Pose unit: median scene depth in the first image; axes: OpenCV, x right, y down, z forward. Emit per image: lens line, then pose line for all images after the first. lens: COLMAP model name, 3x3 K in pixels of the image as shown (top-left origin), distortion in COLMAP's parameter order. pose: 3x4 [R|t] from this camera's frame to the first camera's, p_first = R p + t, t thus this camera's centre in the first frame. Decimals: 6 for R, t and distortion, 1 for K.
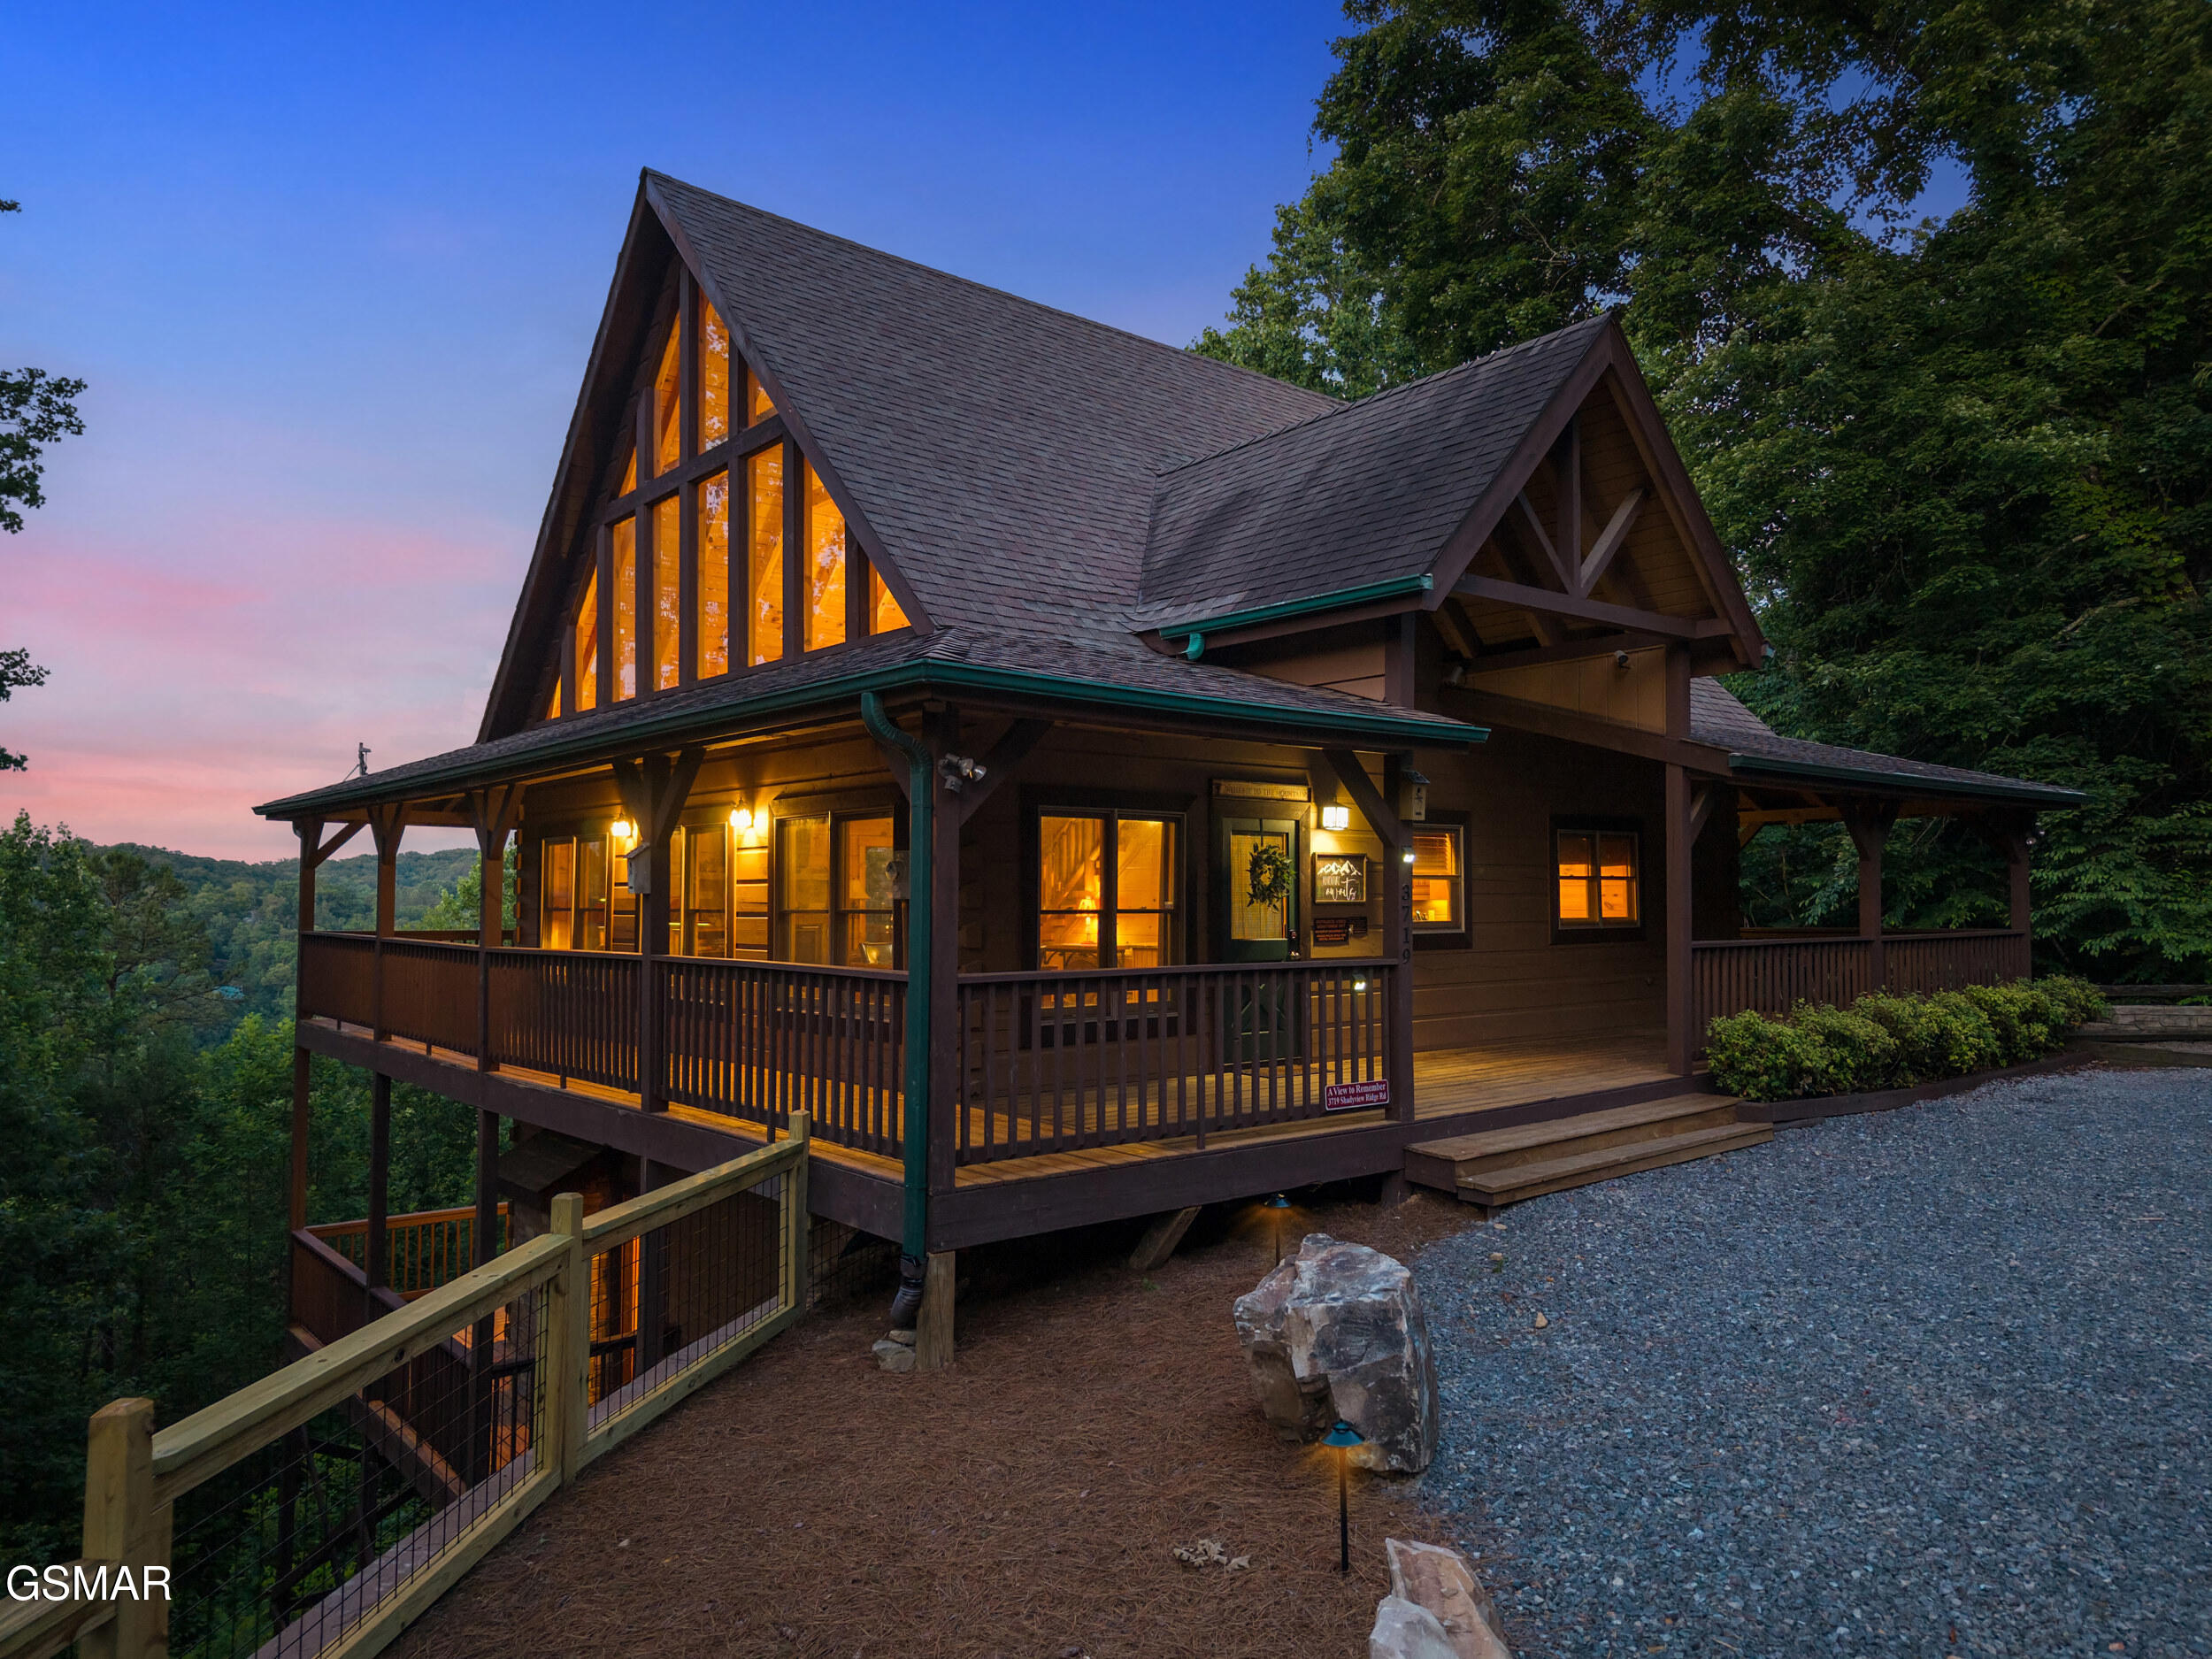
lens RADIAL K [[1509.3, 0, 1106.0], [0, 1509.3, 829.5], [0, 0, 1]] dist [0.023426, 0.006087]
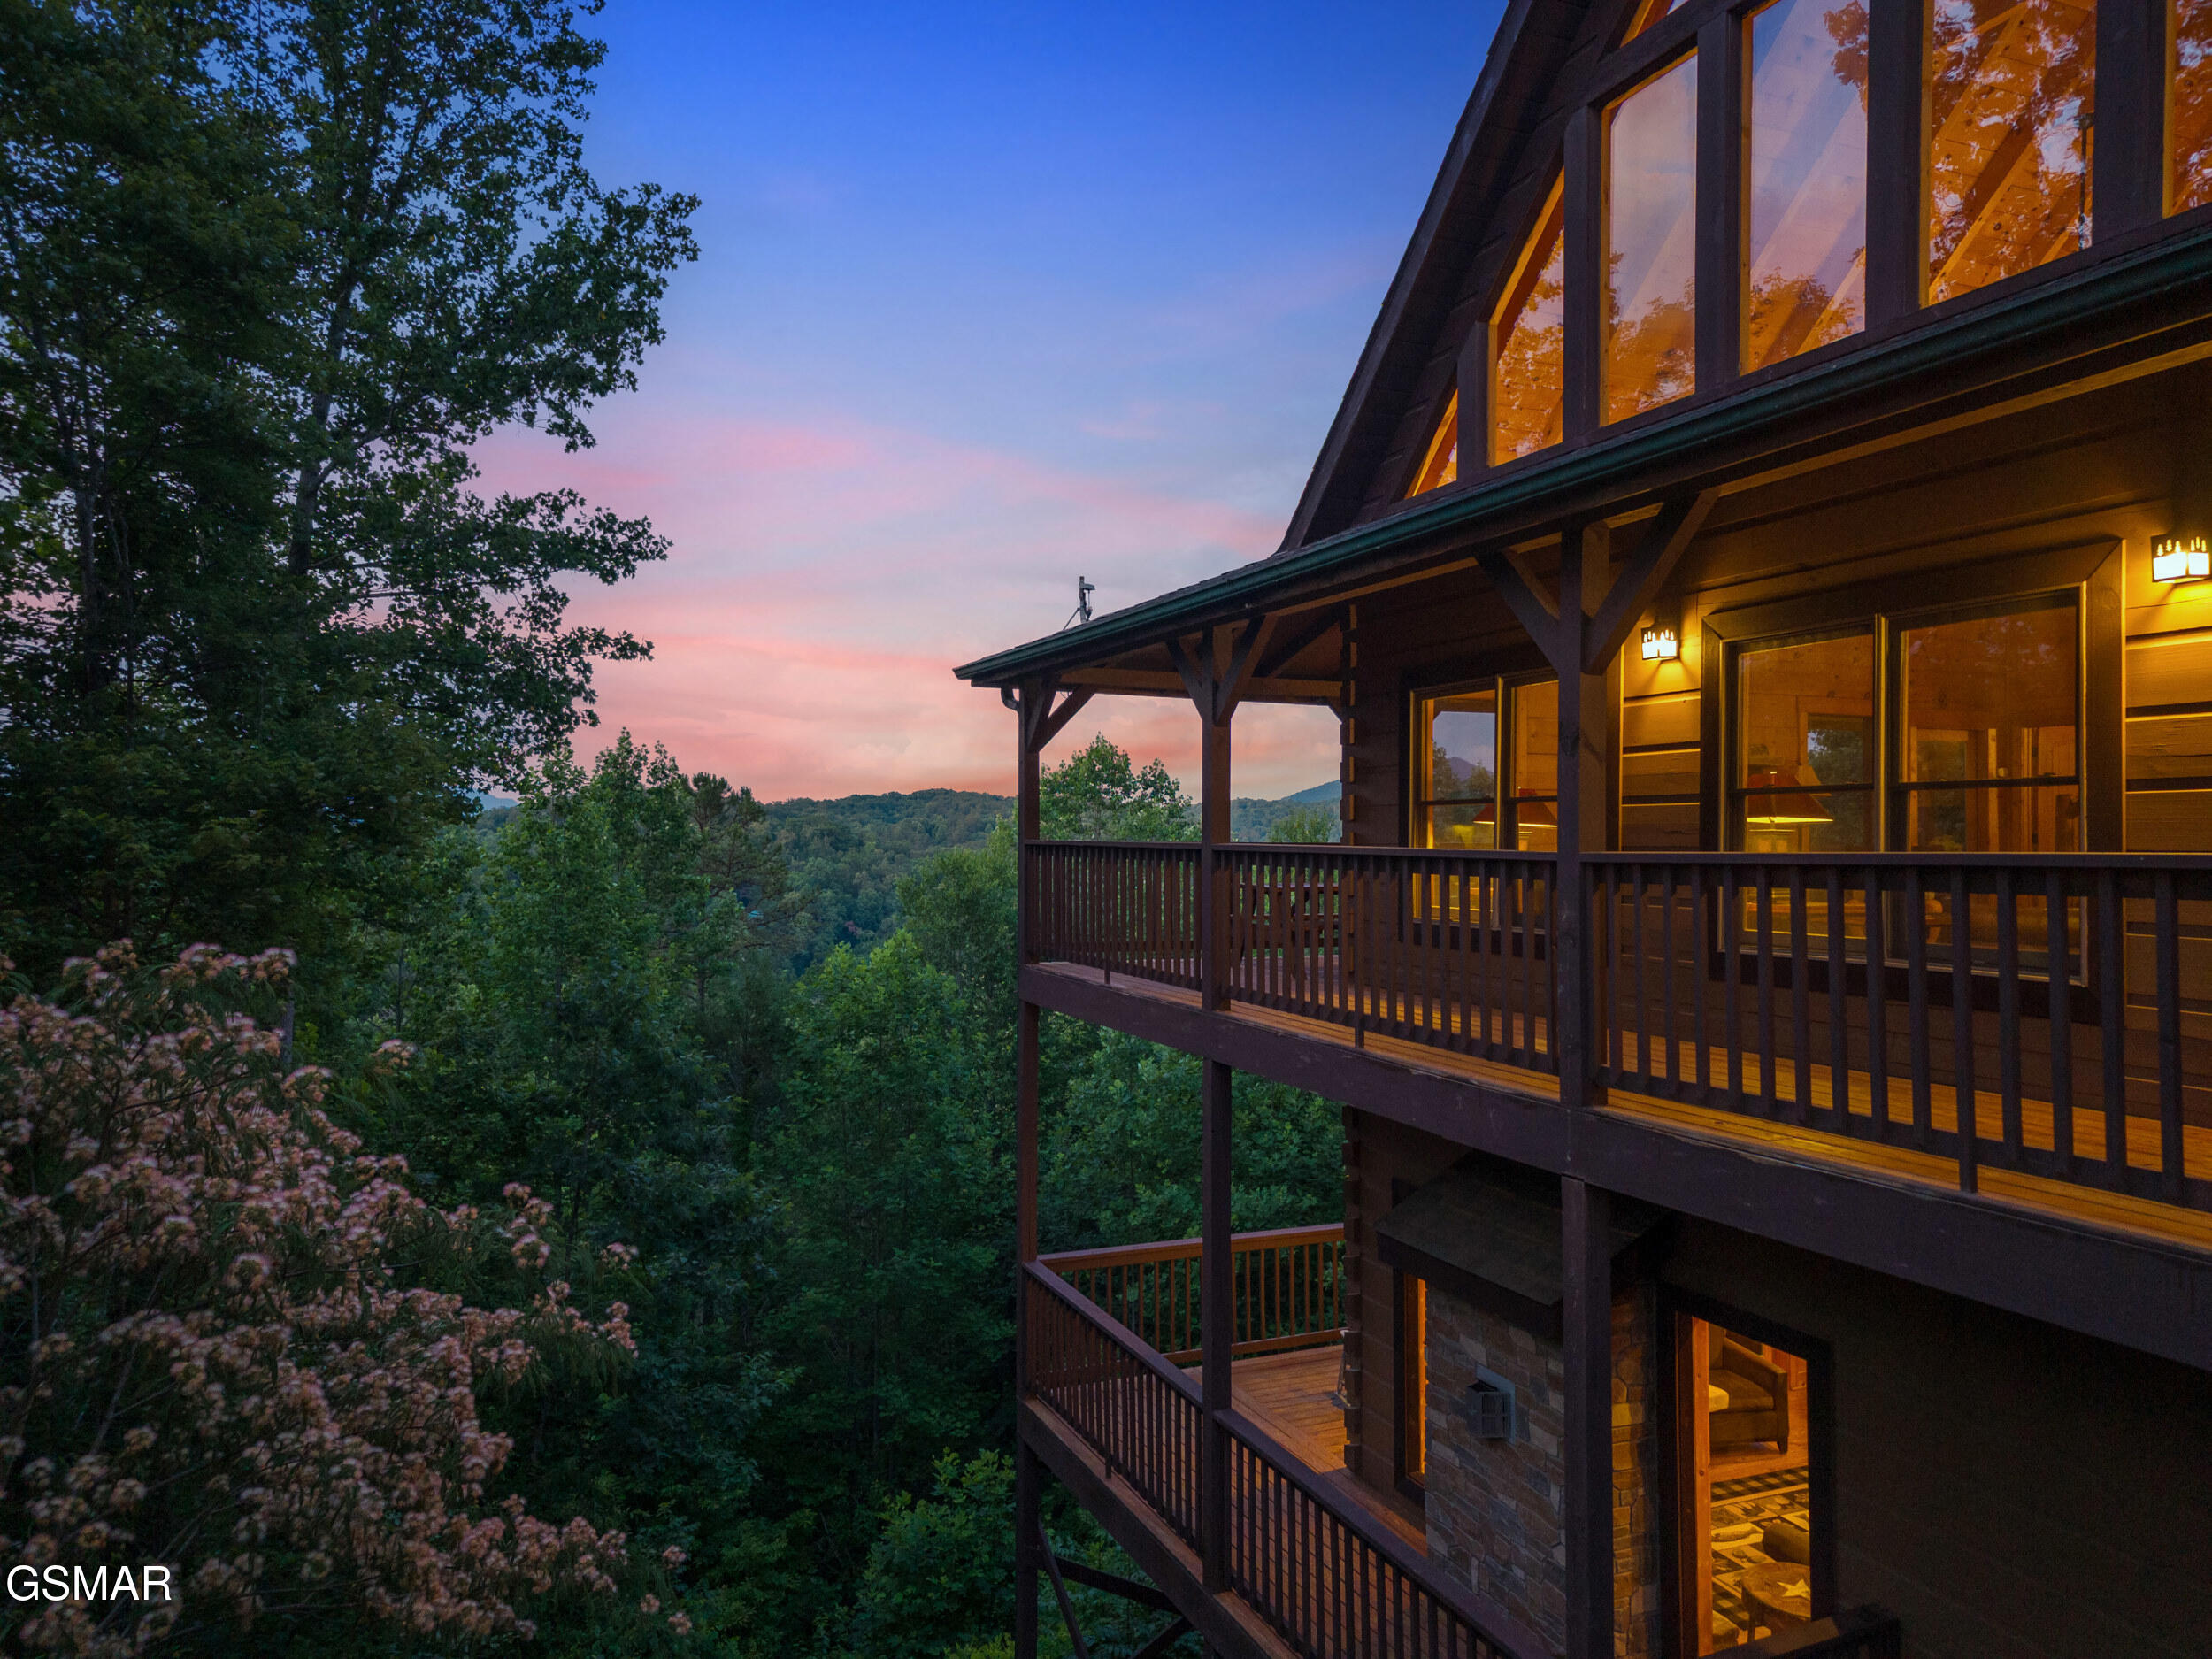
lens RADIAL K [[1489.4, 0, 1106.0], [0, 1489.4, 829.5], [0, 0, 1]] dist [0.030758, 0.004229]
pose [[0.959982, 0.000165, -0.280060, -0.261717], [0.011214, 0.999175, 0.039027, 0.031209], [0.279836, -0.040606, 0.959189, 0.302973]]
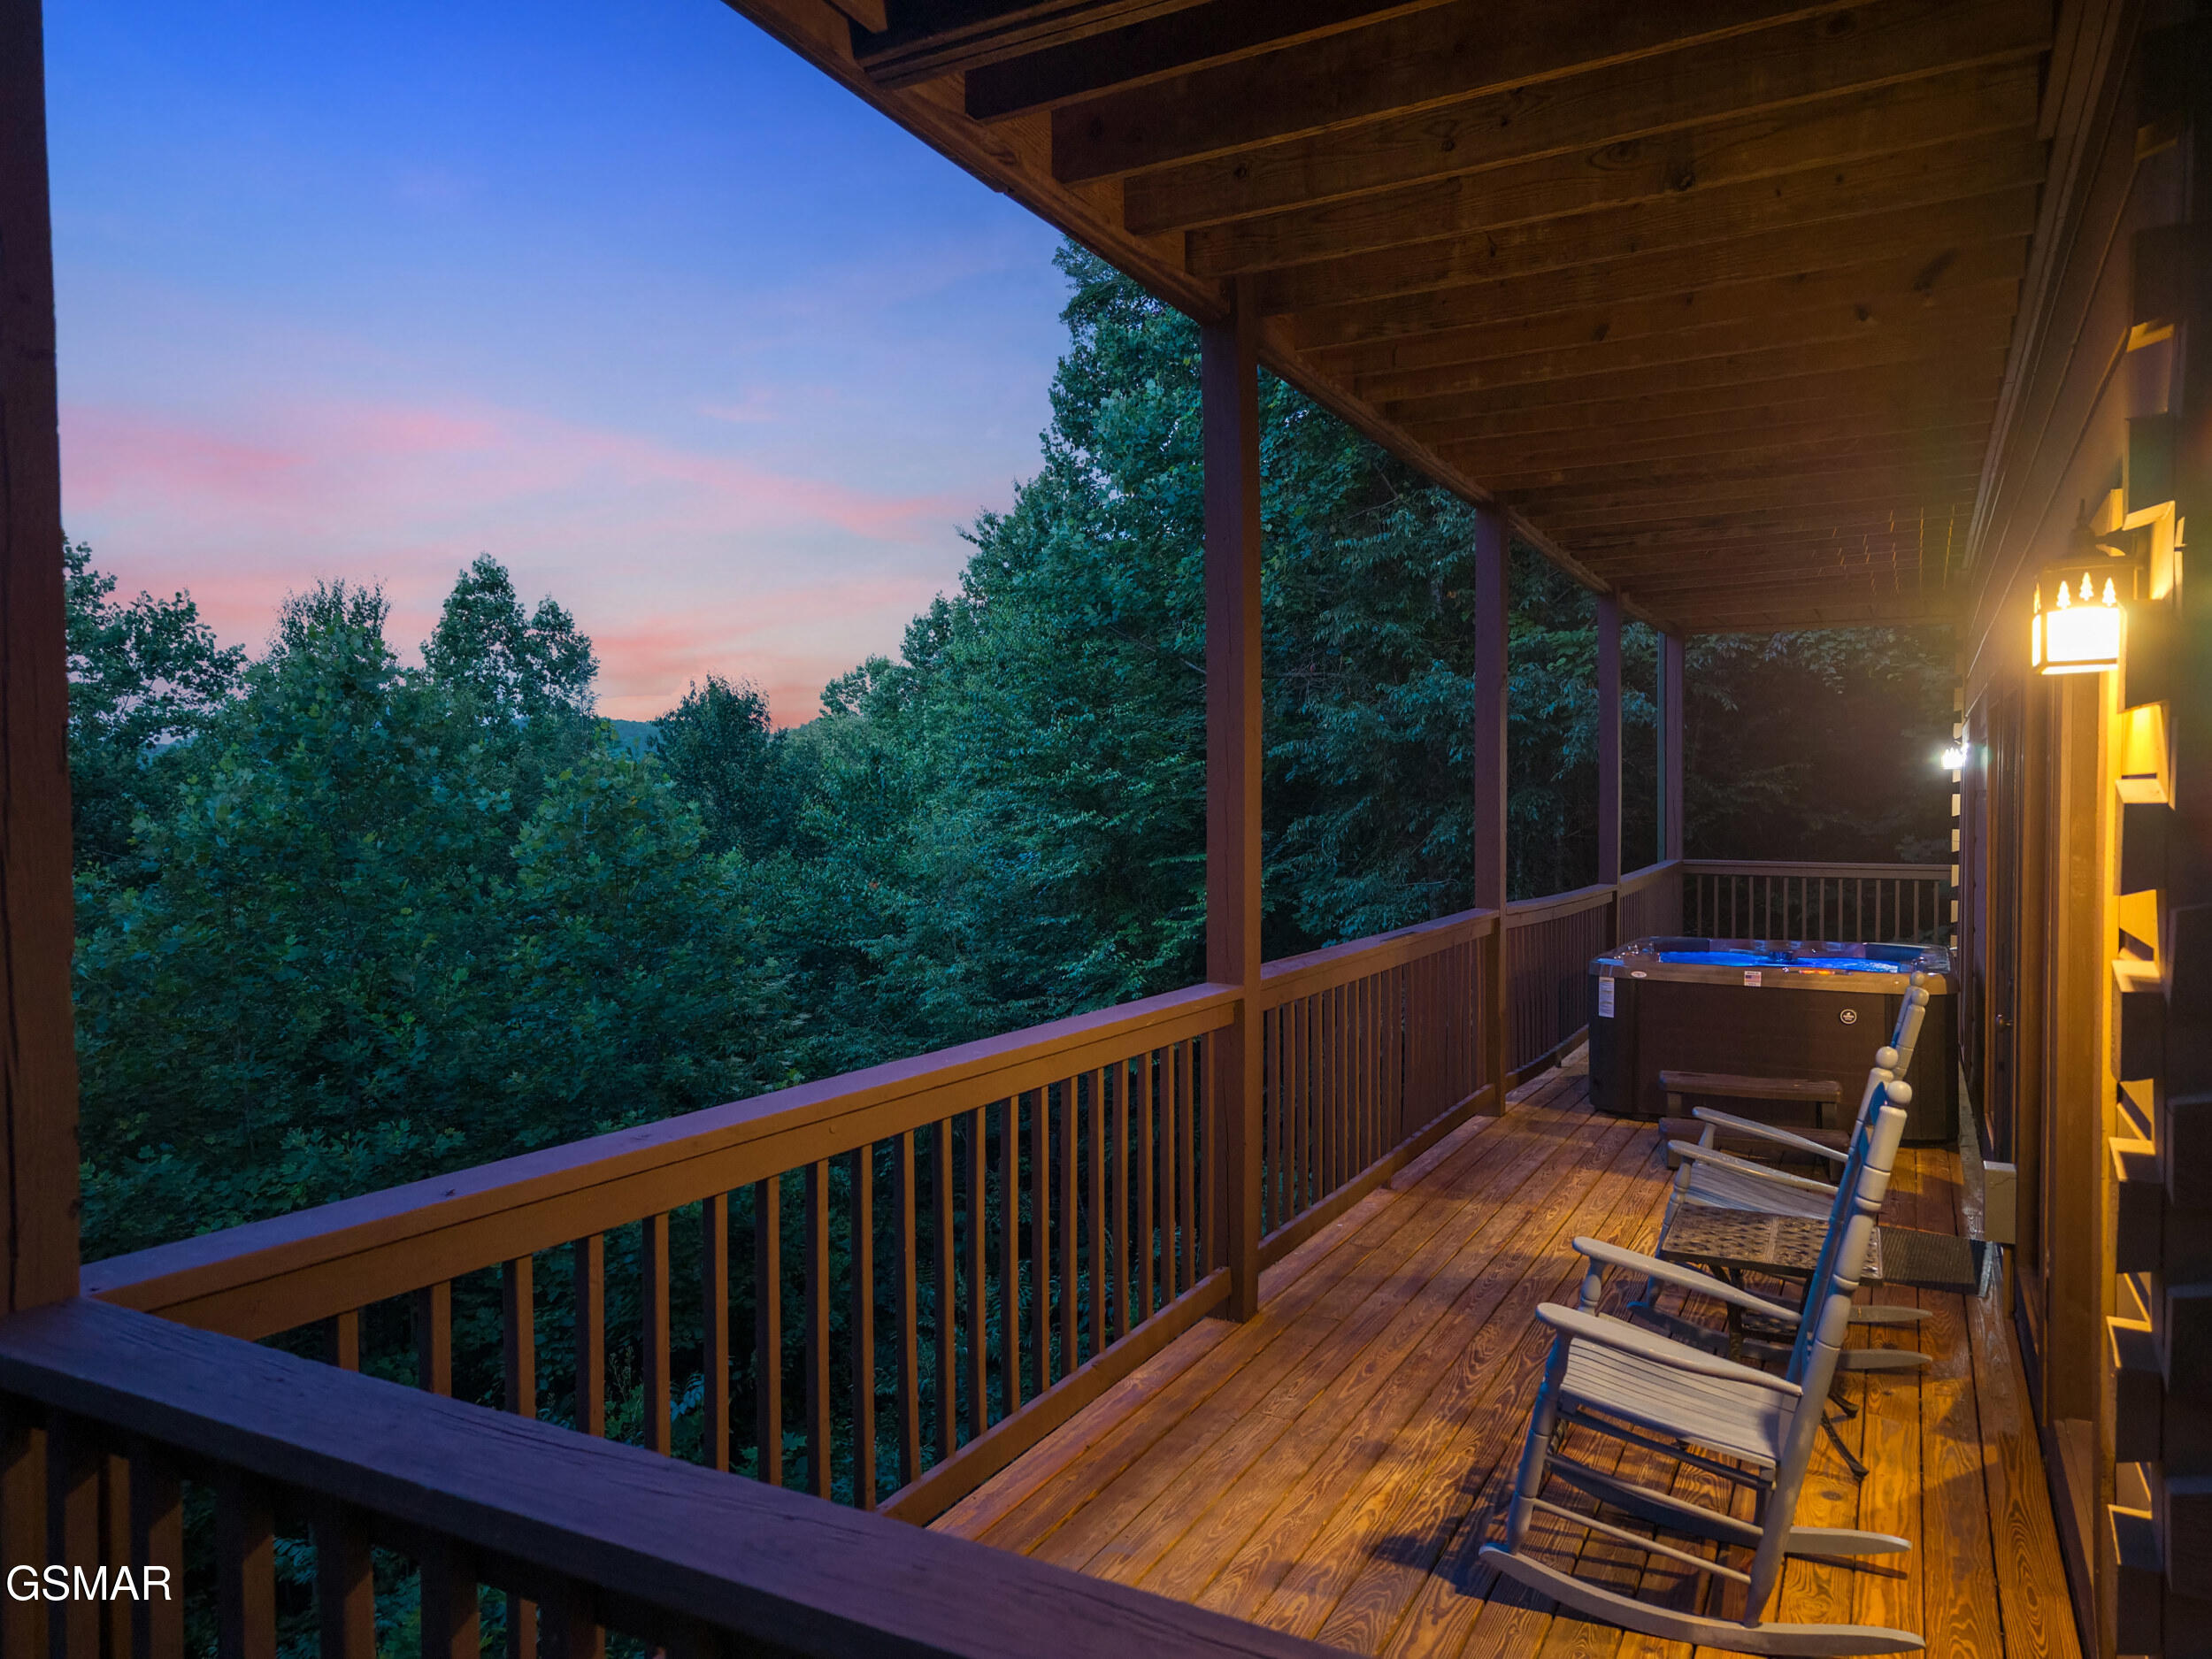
lens RADIAL K [[1509.3, 0, 1106.0], [0, 1509.3, 829.5], [0, 0, 1]] dist [0.023426, 0.006087]
pose [[0.926701, -0.009257, 0.375684, -0.432819], [-0.016221, 0.997779, 0.064599, 0.193659], [-0.375448, -0.065958, 0.924493, 0.759469]]
